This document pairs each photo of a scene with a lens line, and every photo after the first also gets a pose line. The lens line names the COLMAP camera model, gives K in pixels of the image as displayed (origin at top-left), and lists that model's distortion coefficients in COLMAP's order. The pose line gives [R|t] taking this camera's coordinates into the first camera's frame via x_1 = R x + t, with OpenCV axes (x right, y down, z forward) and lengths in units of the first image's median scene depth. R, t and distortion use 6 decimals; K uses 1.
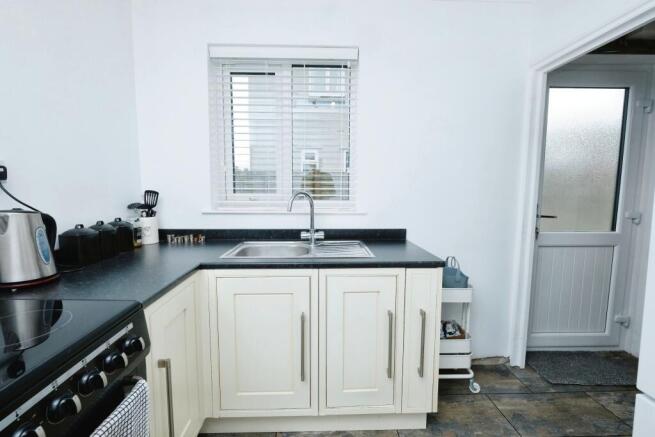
lens RADIAL K [[291.4, 0, 326.3], [0, 291.4, 205.5], [0, 0, 1]] dist [0.001355, 0.000218]
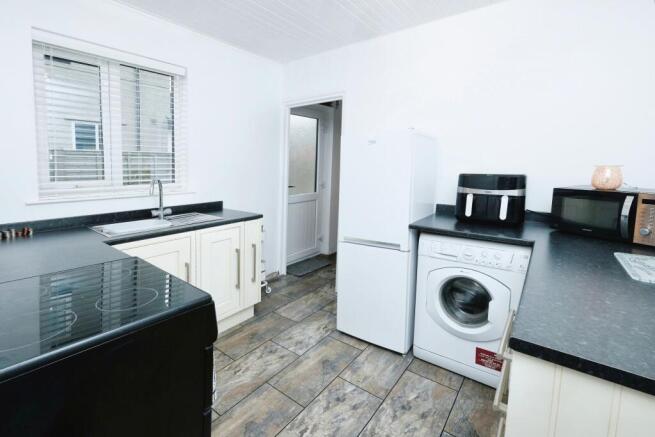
lens RADIAL K [[291.4, 0, 326.3], [0, 291.4, 205.5], [0, 0, 1]] dist [0.001355, 0.000218]
pose [[0.642266, -0.109759, 0.758582, -0.520281], [0.048044, 0.993513, 0.103074, -0.021847], [-0.764974, -0.029756, 0.643373, -0.341992]]
